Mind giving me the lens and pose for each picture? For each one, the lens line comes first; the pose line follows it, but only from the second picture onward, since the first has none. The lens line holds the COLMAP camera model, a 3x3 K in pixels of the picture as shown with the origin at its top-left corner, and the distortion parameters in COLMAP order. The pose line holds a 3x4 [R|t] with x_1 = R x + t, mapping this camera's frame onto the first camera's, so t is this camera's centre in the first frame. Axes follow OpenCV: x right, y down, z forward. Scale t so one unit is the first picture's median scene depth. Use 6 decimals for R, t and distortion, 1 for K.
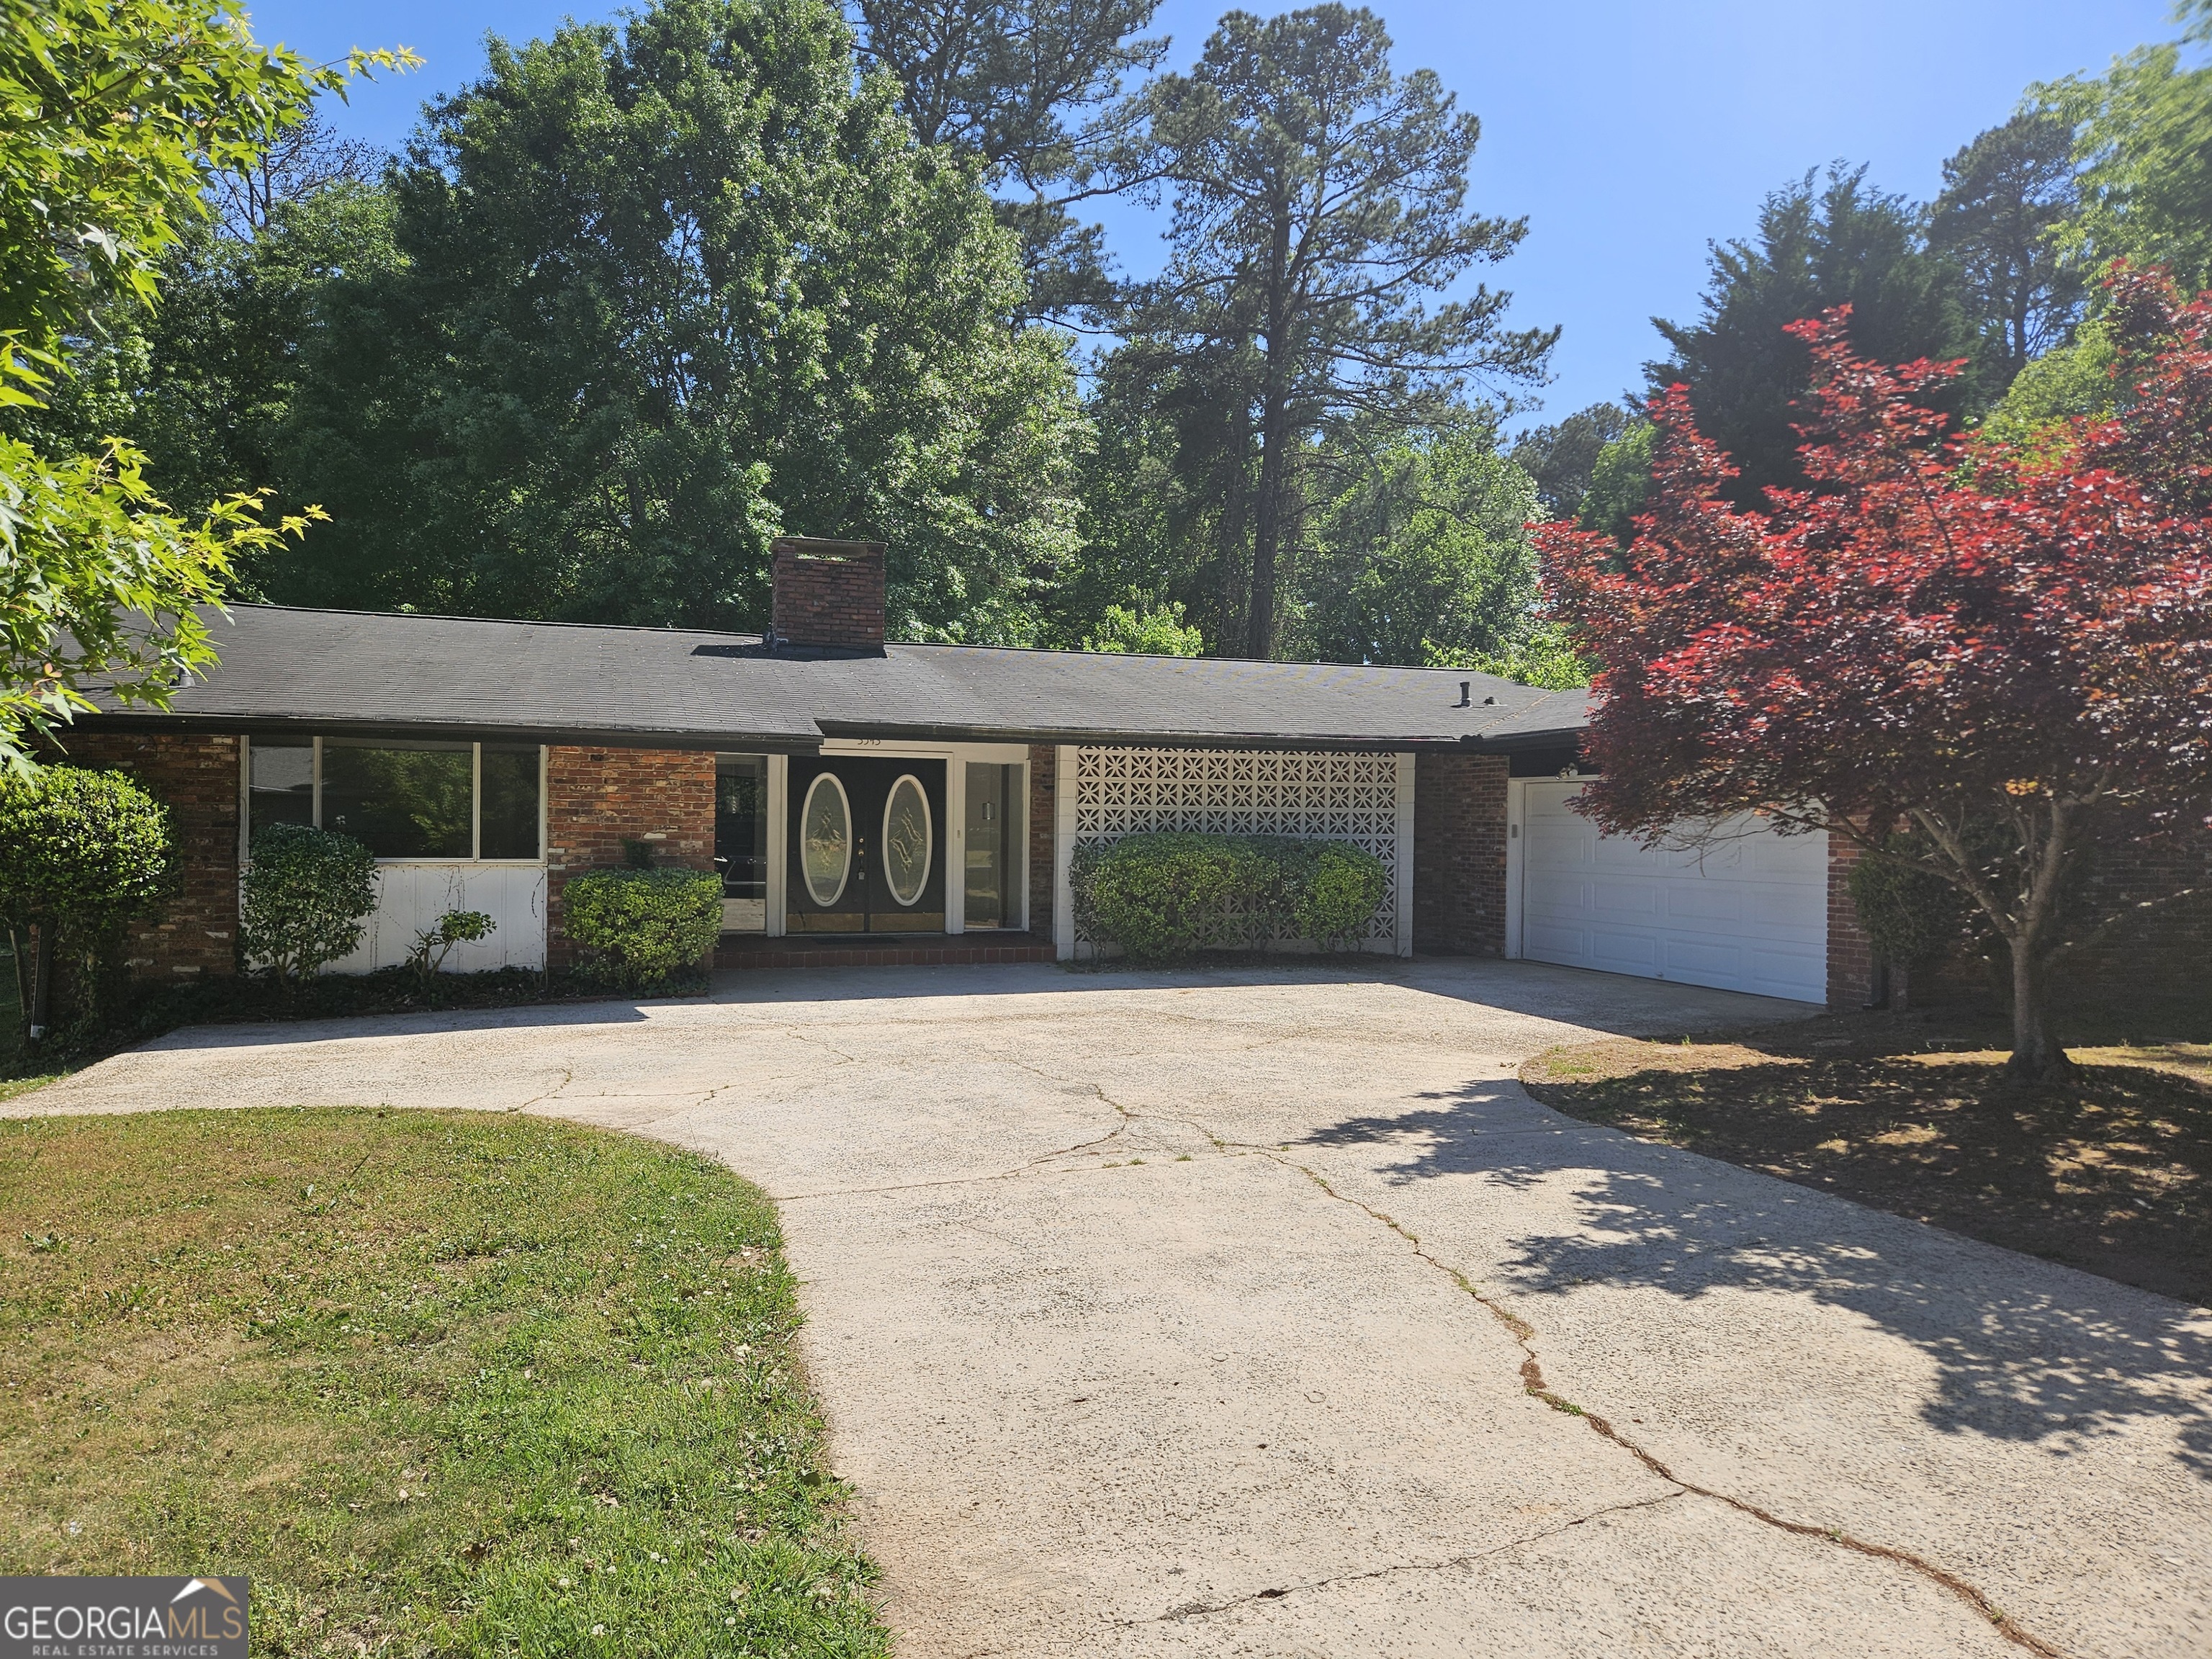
lens RADIAL K [[1438.3, 0, 1111.3], [0, 1438.3, 849.8], [0, 0, 1]] dist [0.065755, -0.047002]
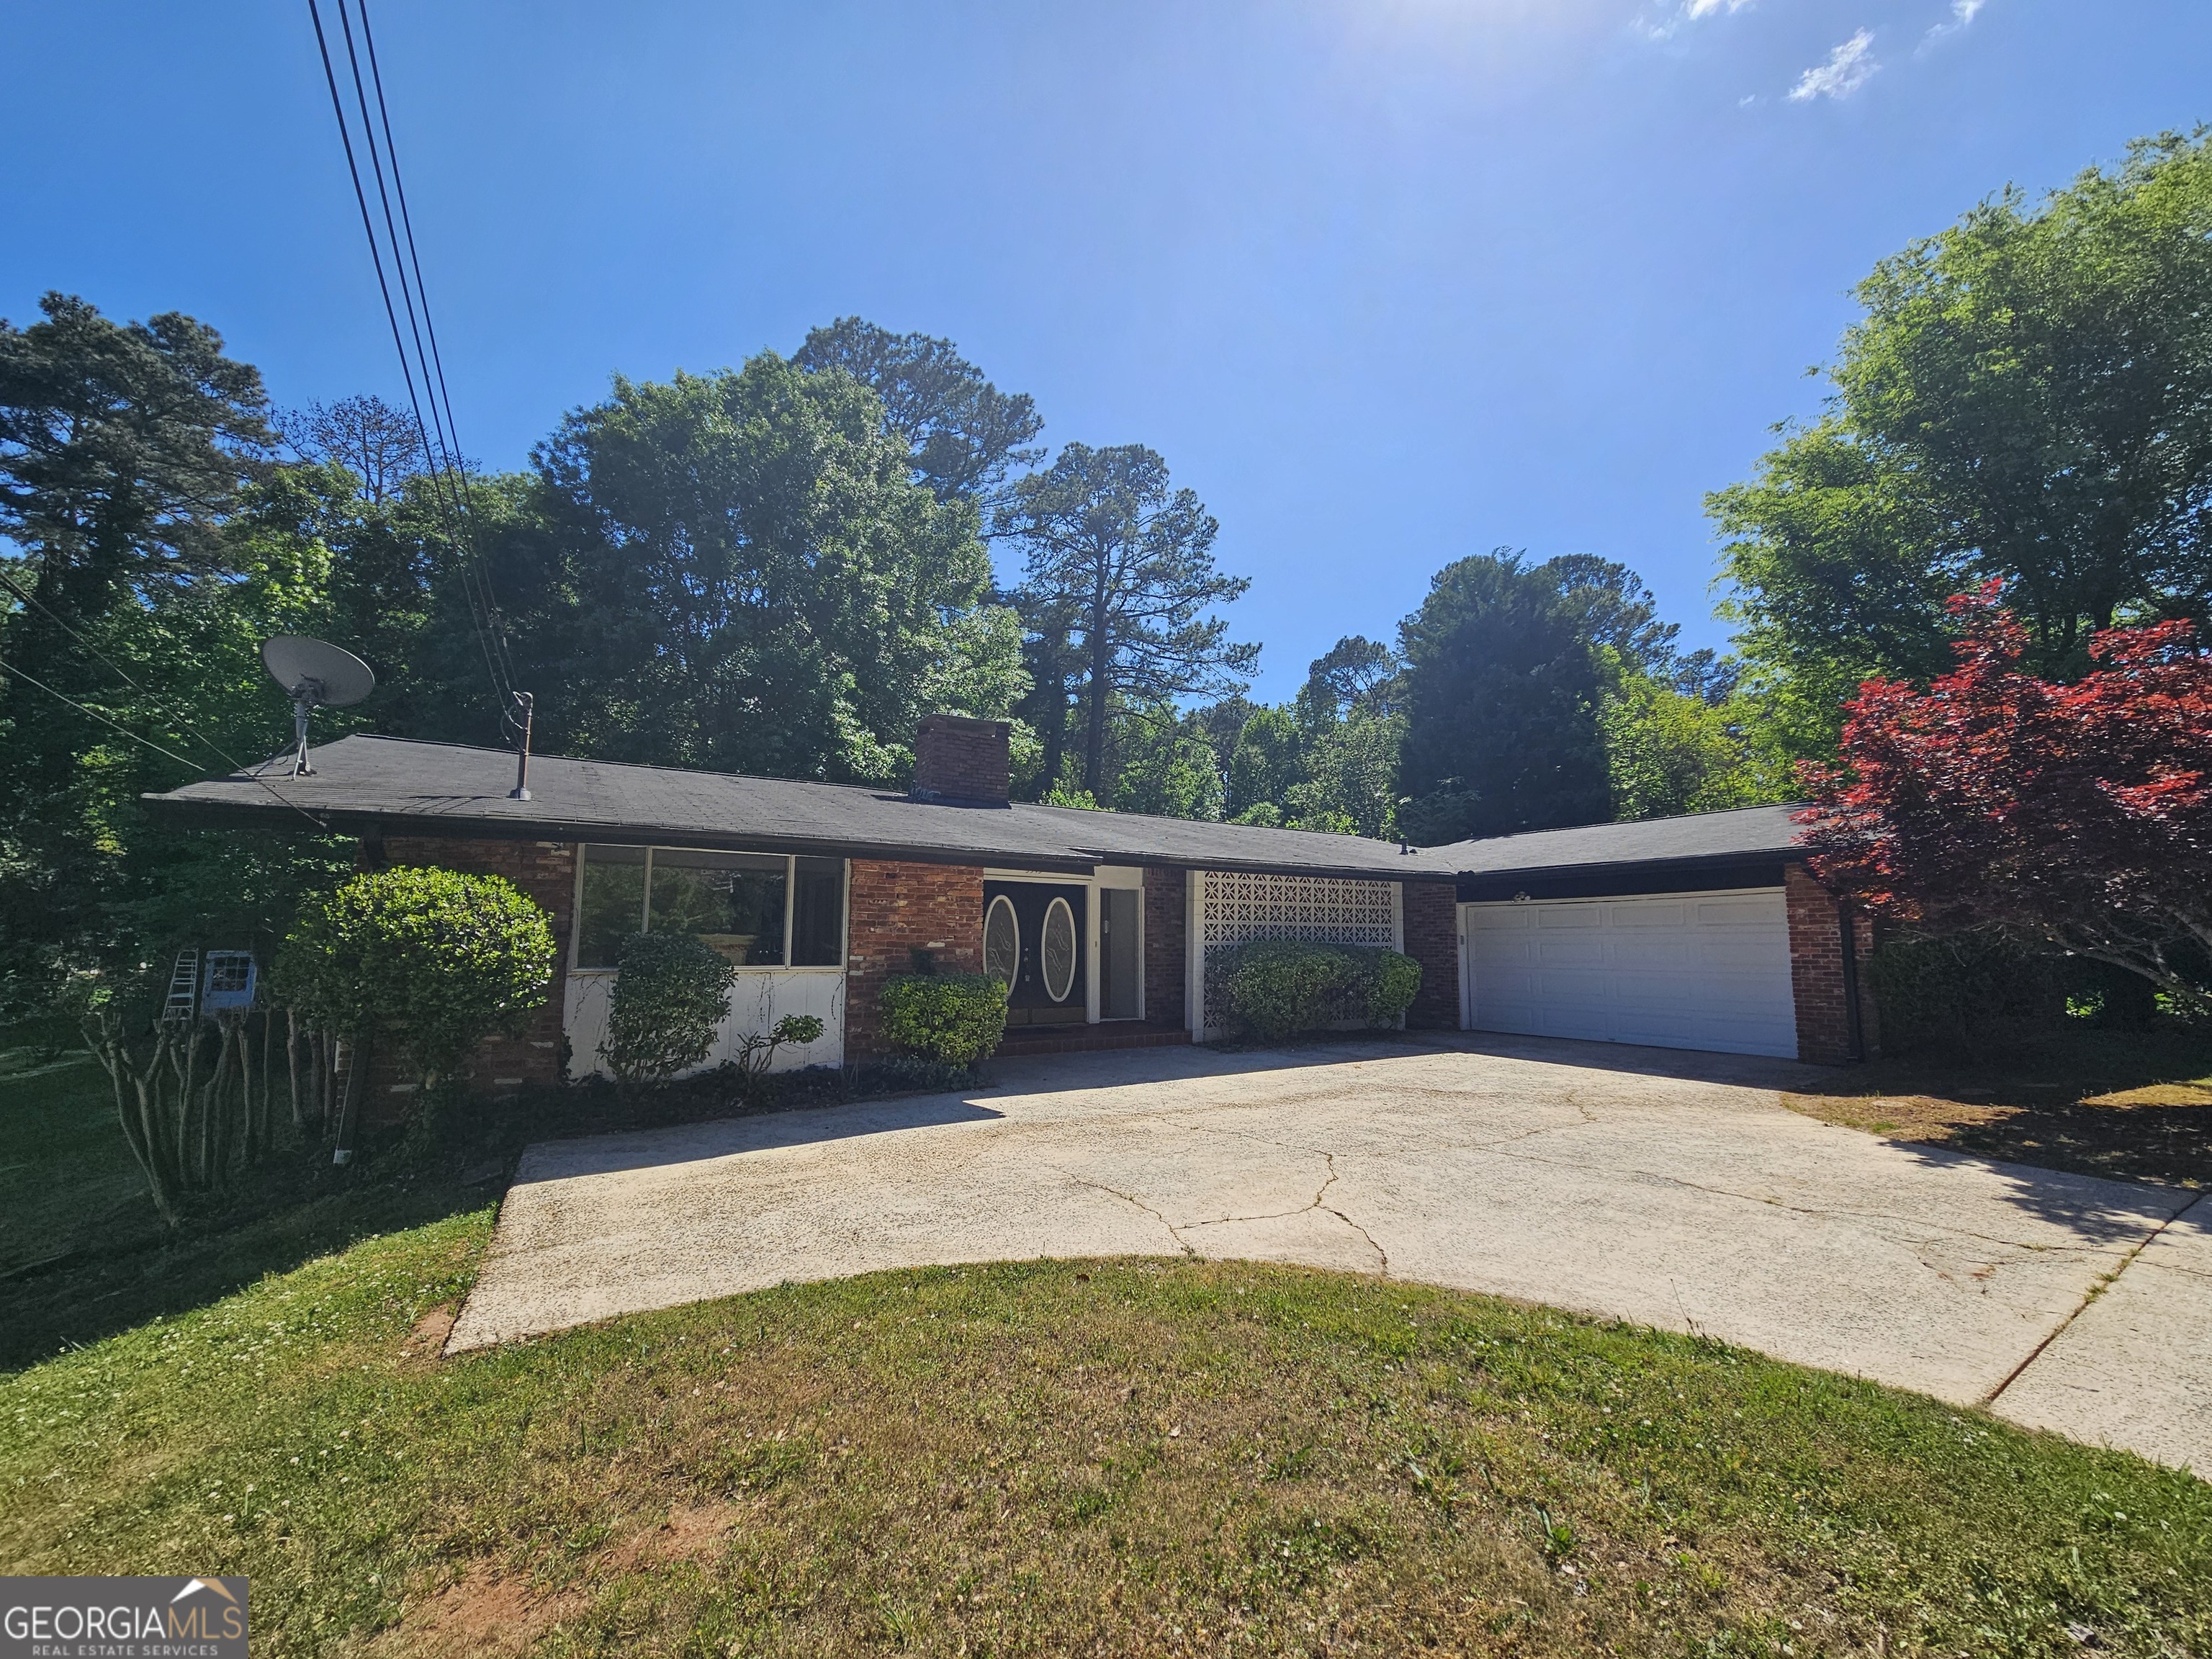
lens RADIAL K [[889.6, 0, 1110.5], [0, 889.6, 856.8], [0, 0, 1]] dist [-0.000029, -0.001627]
pose [[0.971851, 0.017410, 0.234950, -0.280755], [0.009821, 0.993405, -0.114237, 0.002642], [-0.235390, 0.113328, 0.965271, 0.227284]]
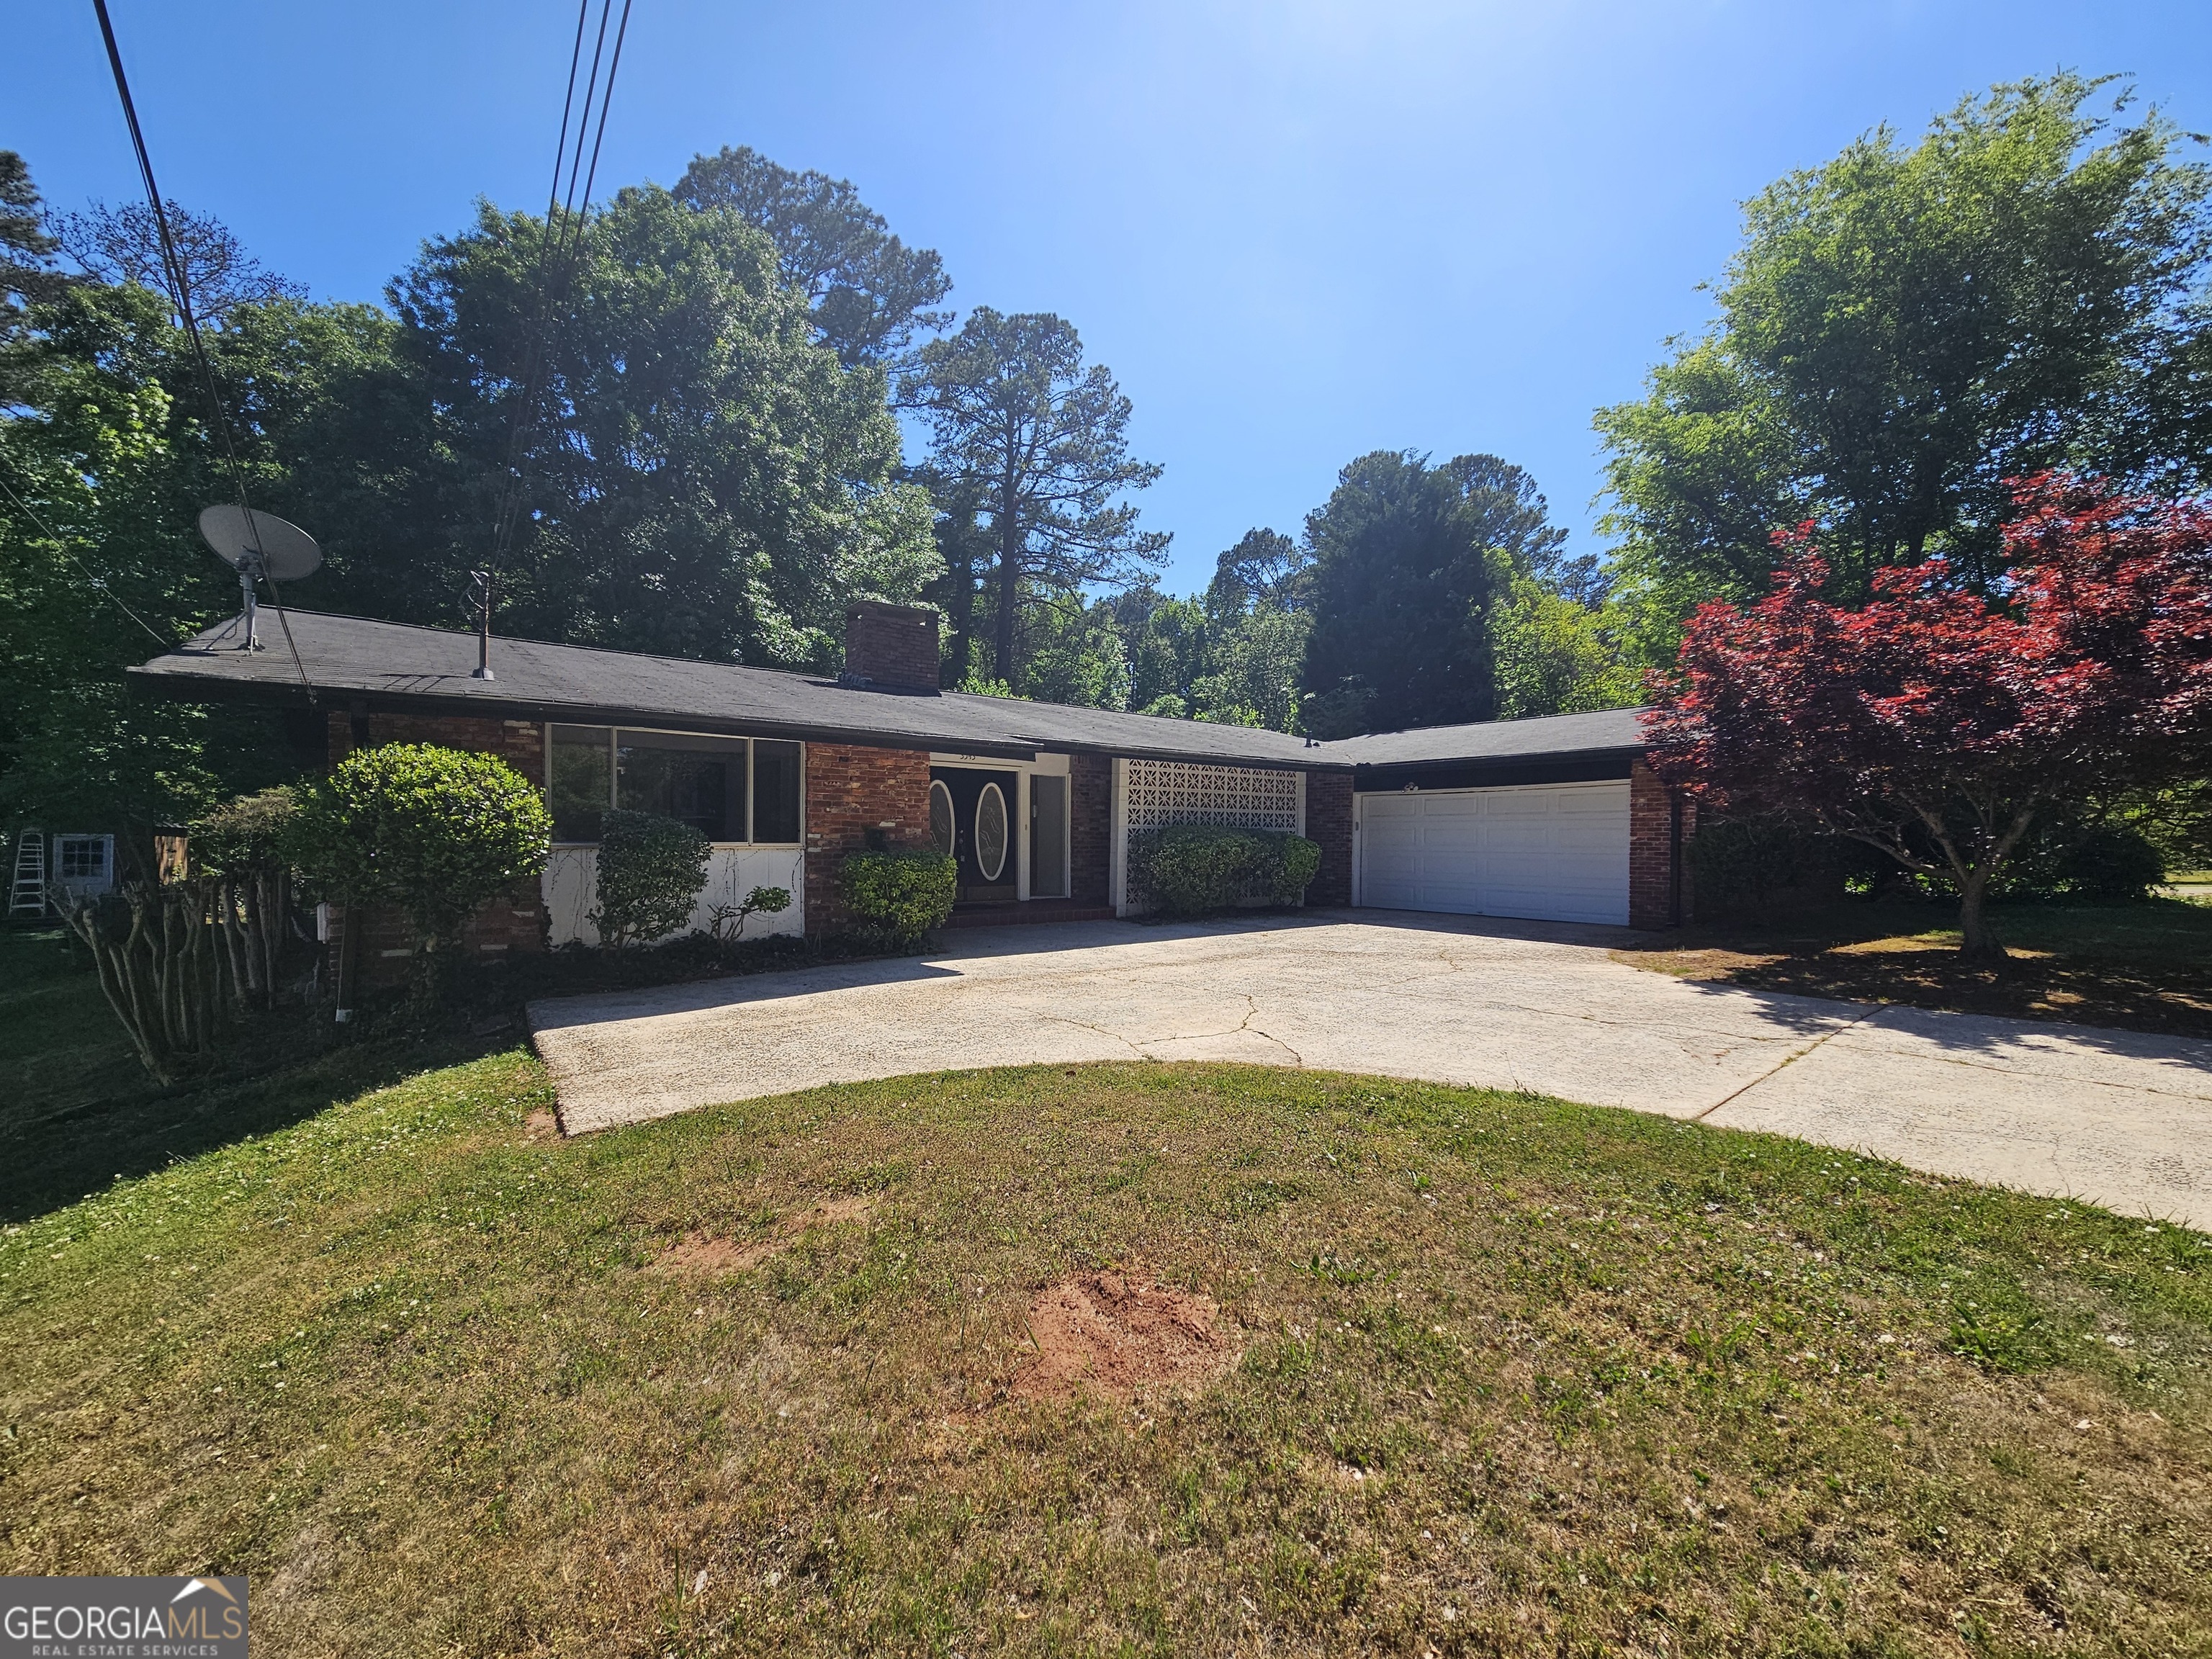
lens RADIAL K [[889.6, 0, 1107.4], [0, 889.6, 851.1], [0, 0, 1]] dist [-0.000029, -0.001627]
pose [[0.941078, -0.008291, 0.338088, -0.318960], [0.007959, 0.999966, 0.002368, 0.010476], [-0.338096, 0.000463, 0.941112, 0.183221]]
